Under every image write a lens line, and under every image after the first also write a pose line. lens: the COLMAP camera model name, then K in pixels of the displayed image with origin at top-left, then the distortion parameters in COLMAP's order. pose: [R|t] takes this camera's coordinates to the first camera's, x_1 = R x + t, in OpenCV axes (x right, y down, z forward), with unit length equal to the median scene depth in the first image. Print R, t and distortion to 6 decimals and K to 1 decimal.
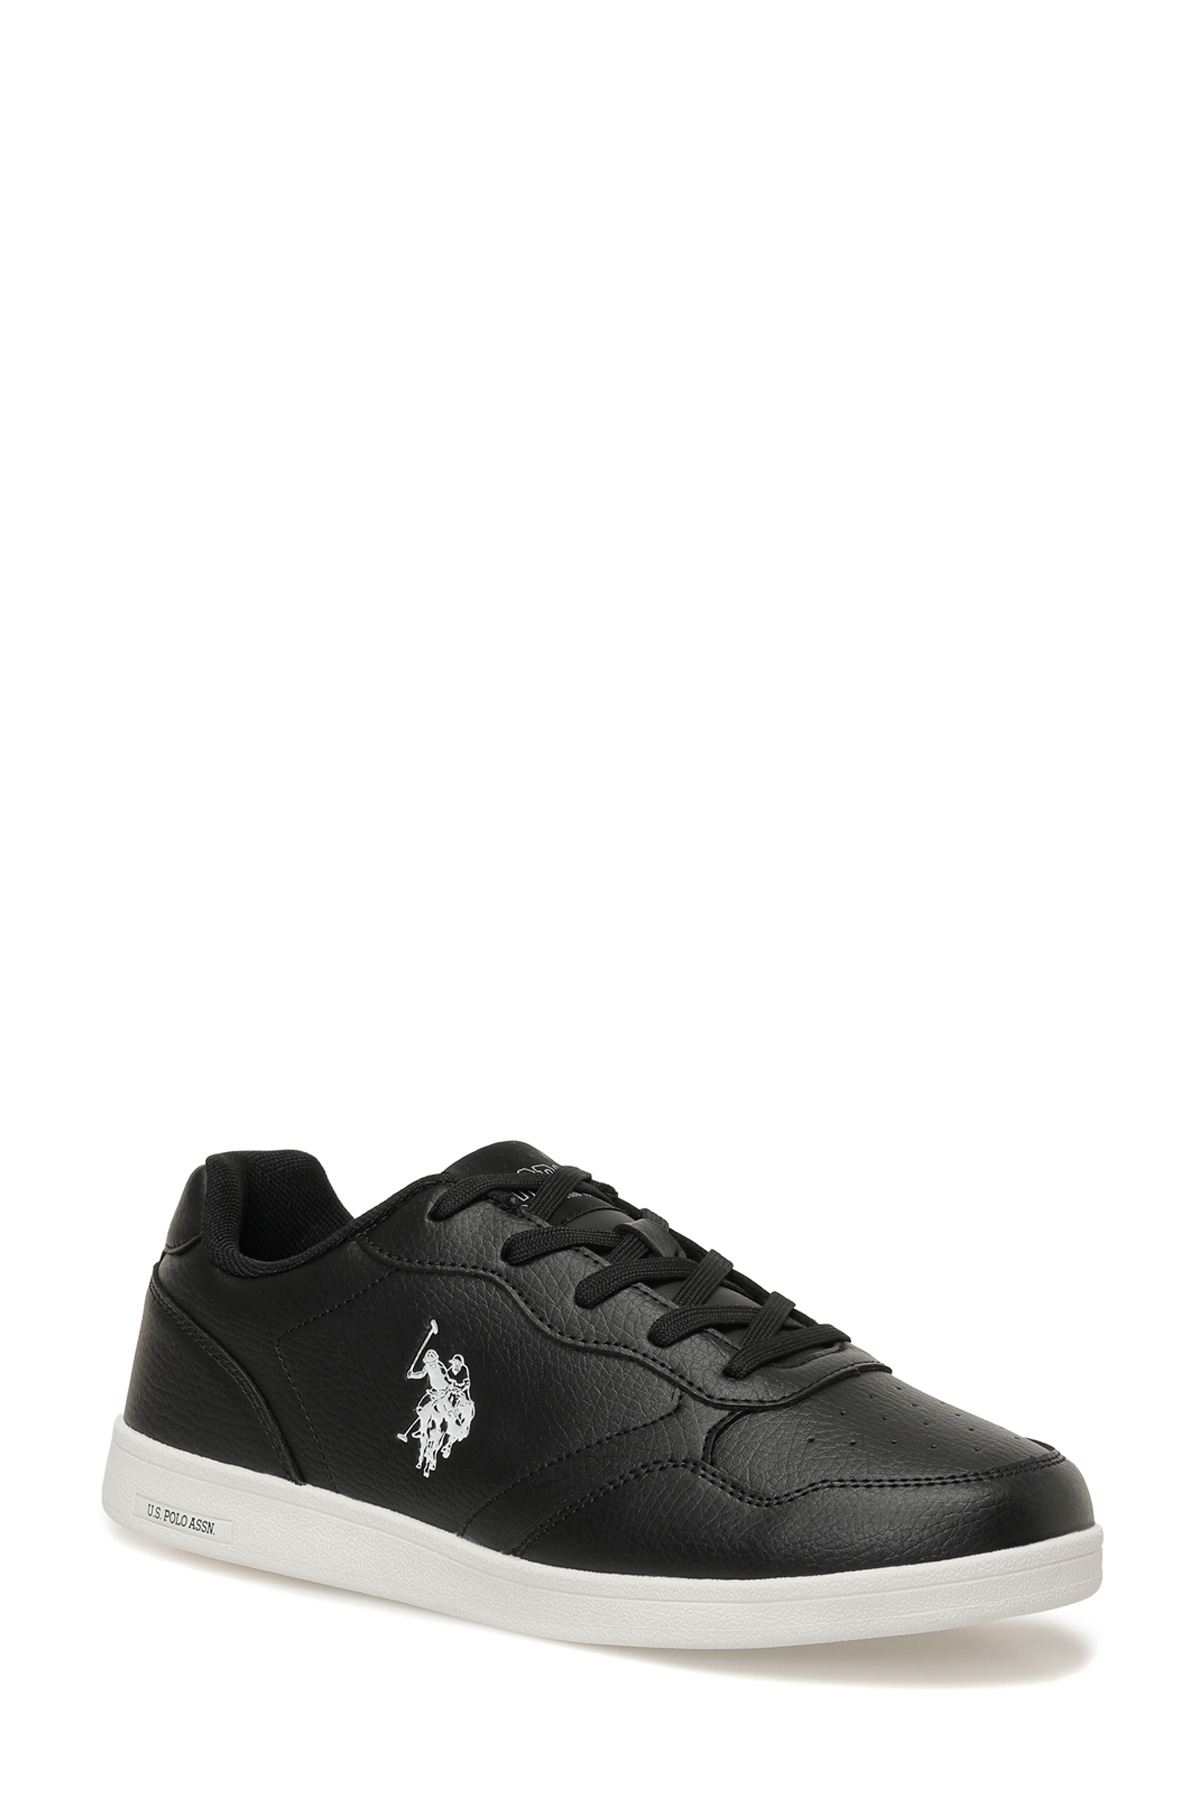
lens RADIAL K [[6282.0, 0, 600.0], [0, 6282.0, 900.0], [0, 0, 1]] dist [-0.184682, -1.777933]
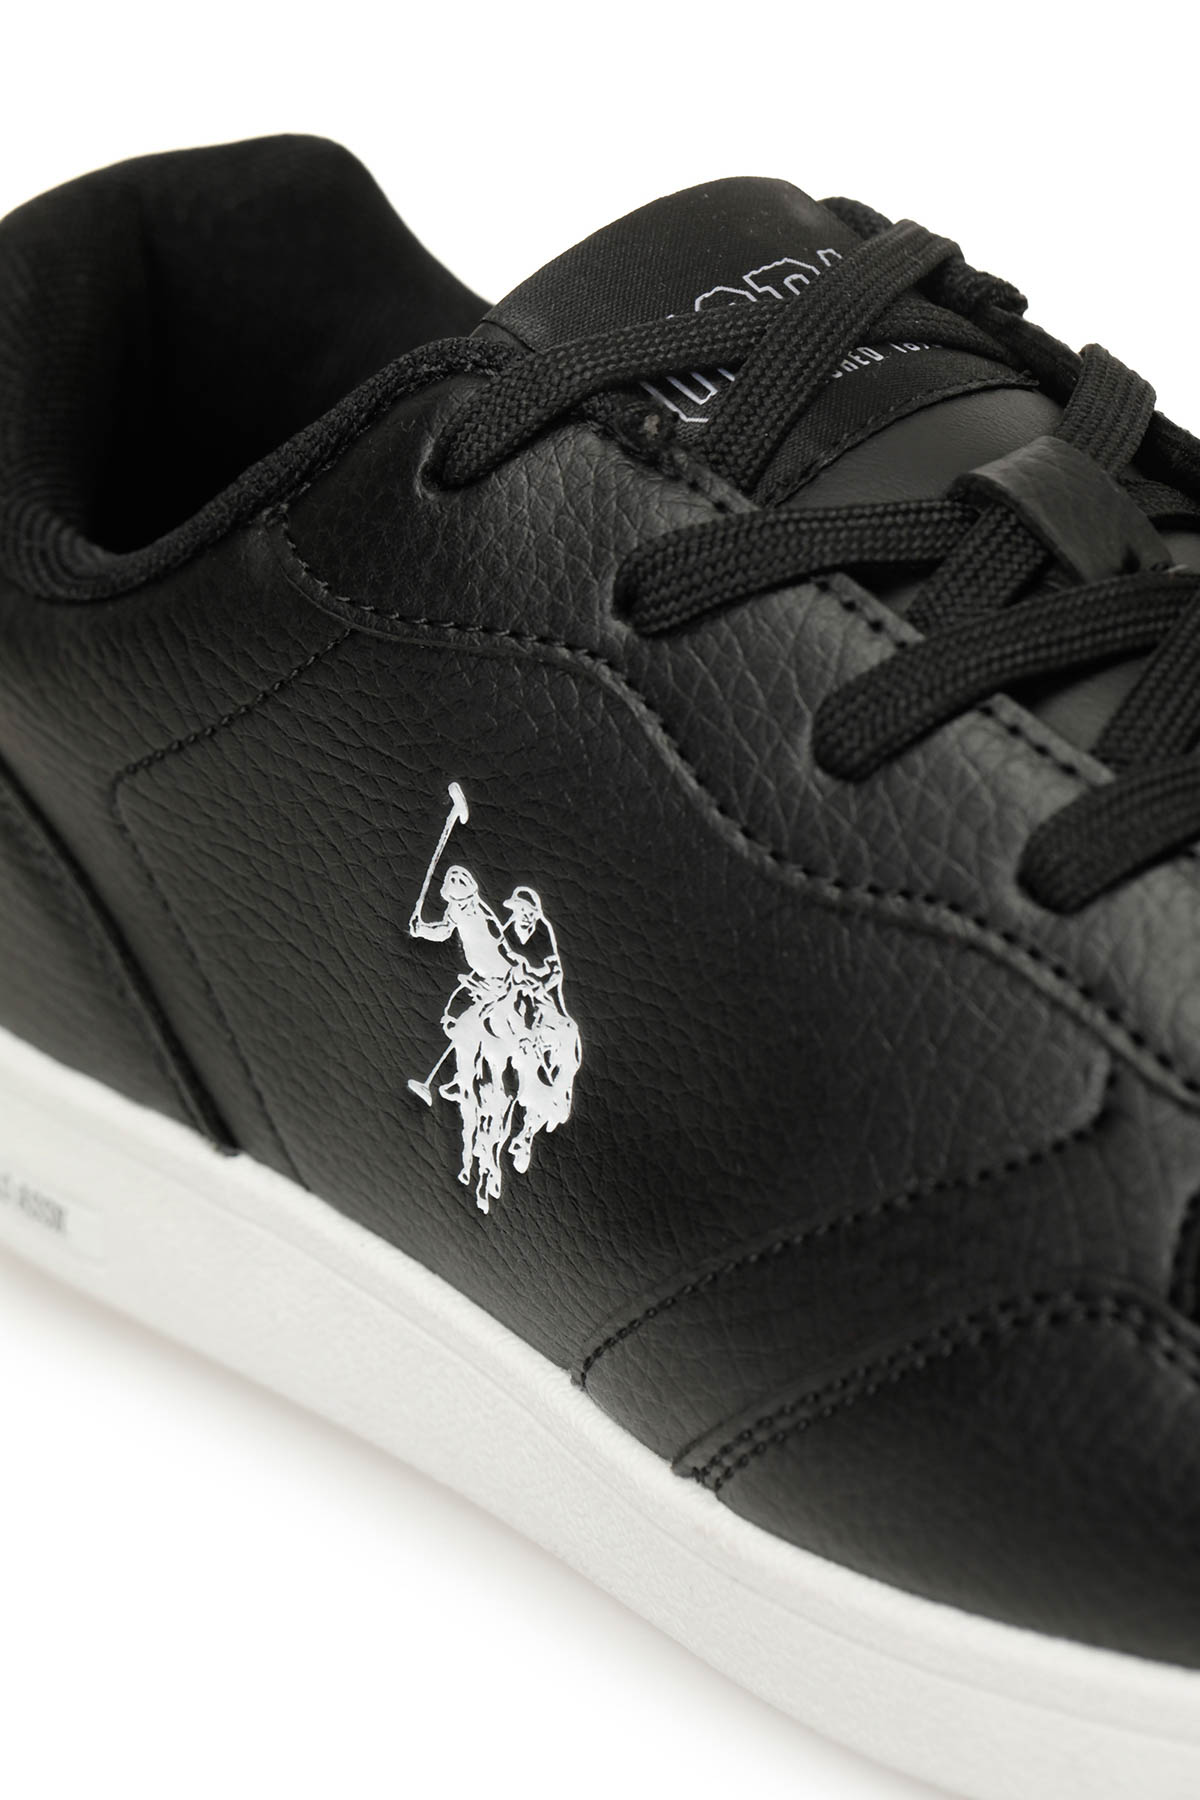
lens RADIAL K [[6282.0, 0, 600.0], [0, 6282.0, 900.0], [0, 0, 1]] dist [-0.184682, -1.777933]
pose [[0.968167, -0.036746, -0.247593, 0.067297], [0.115341, 0.943382, 0.311009, -0.034327], [0.222147, -0.329666, 0.917590, 0.681980]]
